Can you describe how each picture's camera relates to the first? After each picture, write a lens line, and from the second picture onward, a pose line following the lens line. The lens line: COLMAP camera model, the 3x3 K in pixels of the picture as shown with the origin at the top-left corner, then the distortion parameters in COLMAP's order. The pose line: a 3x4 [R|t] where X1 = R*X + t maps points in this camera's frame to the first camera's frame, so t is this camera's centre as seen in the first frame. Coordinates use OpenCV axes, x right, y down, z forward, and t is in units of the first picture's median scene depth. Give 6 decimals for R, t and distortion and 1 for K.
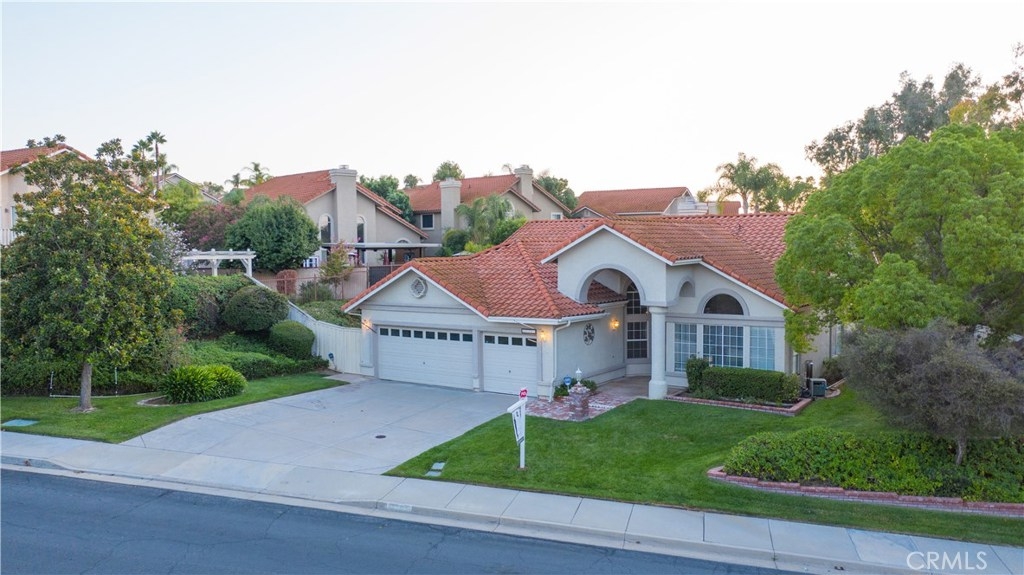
lens RADIAL K [[810.1, 0, 513.4], [0, 810.1, 288.7], [0, 0, 1]] dist [-0.014279, 0.008404]
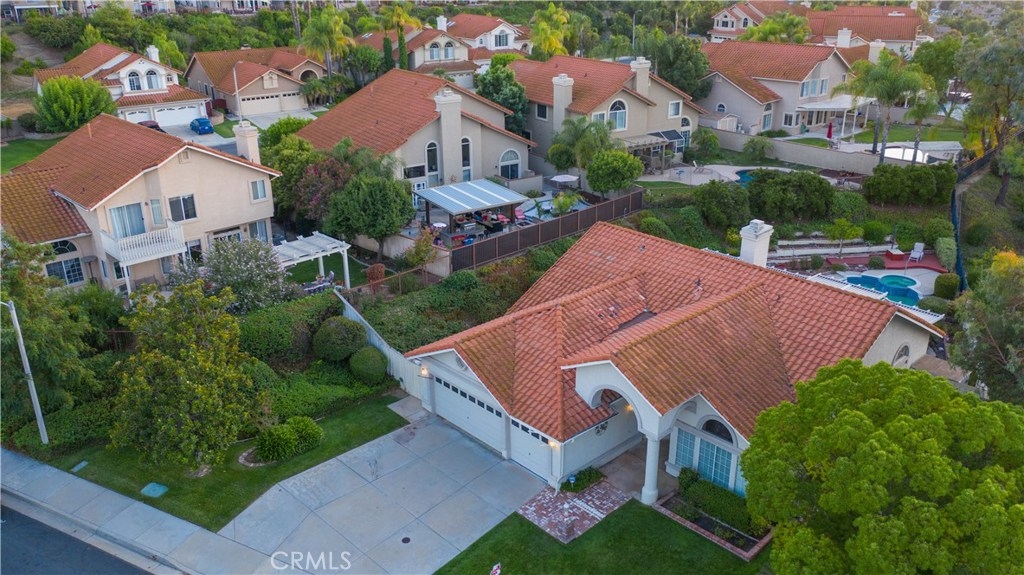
lens RADIAL K [[810.1, 0, 513.4], [0, 810.1, 288.7], [0, 0, 1]] dist [-0.014279, 0.008404]
pose [[0.977439, 0.079631, -0.195630, 0.184257], [-0.011110, 0.944309, 0.328871, -0.513585], [0.210924, -0.319278, 0.923890, -0.017126]]
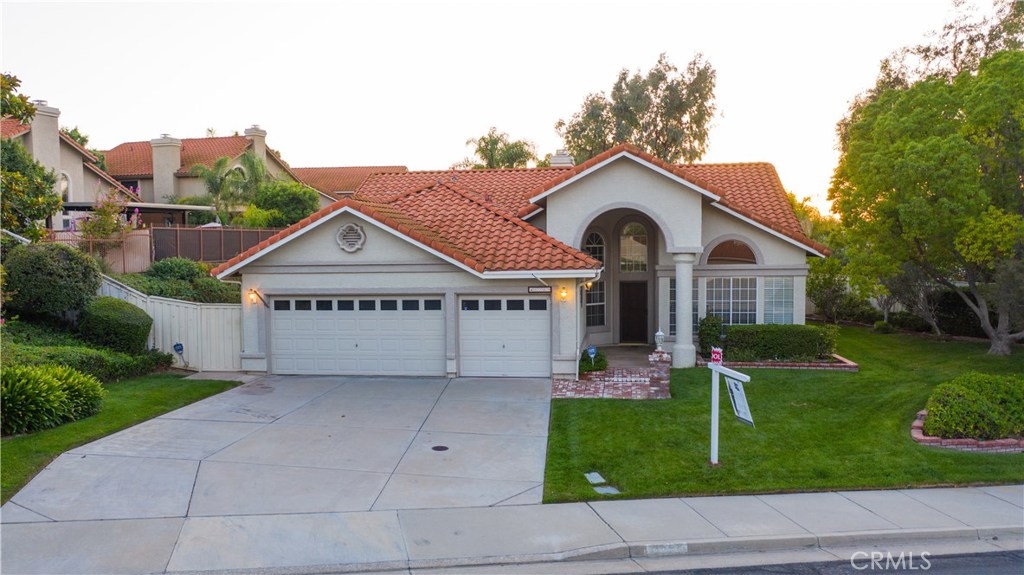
lens RADIAL K [[810.1, 0, 513.4], [0, 810.1, 288.7], [0, 0, 1]] dist [-0.014279, 0.008404]
pose [[0.889951, -0.026622, 0.455279, -0.333787], [0.026981, 0.999620, 0.005711, 0.045563], [-0.455258, 0.007201, 0.890330, 0.335388]]
